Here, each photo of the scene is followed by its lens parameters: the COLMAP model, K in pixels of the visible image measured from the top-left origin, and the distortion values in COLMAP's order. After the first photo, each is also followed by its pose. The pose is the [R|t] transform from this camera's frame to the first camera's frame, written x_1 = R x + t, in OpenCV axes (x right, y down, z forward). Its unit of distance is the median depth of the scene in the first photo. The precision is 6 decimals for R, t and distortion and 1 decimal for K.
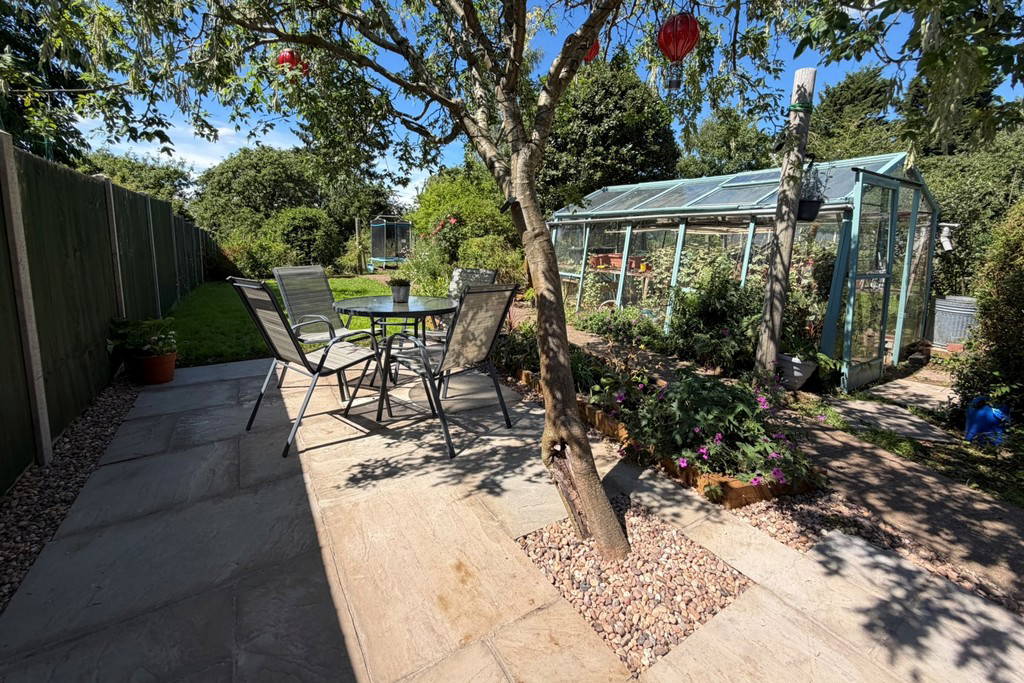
lens RADIAL K [[416.0, 0, 533.0], [0, 416.0, 327.9], [0, 0, 1]] dist [0.002433, 0.000165]
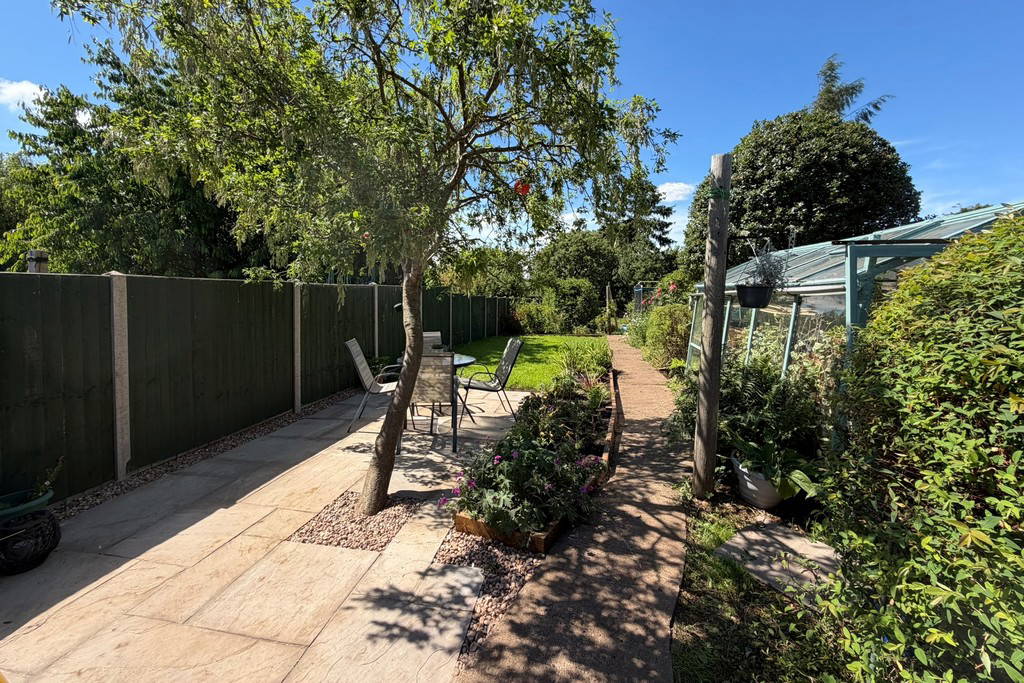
lens RADIAL K [[416.0, 0, 515.5], [0, 416.0, 337.8], [0, 0, 1]] dist [0.002433, 0.000165]
pose [[0.729049, 0.052829, -0.682419, 1.264910], [-0.130376, 0.989481, -0.062685, -0.105110], [0.671930, 0.134671, 0.728268, 0.051105]]
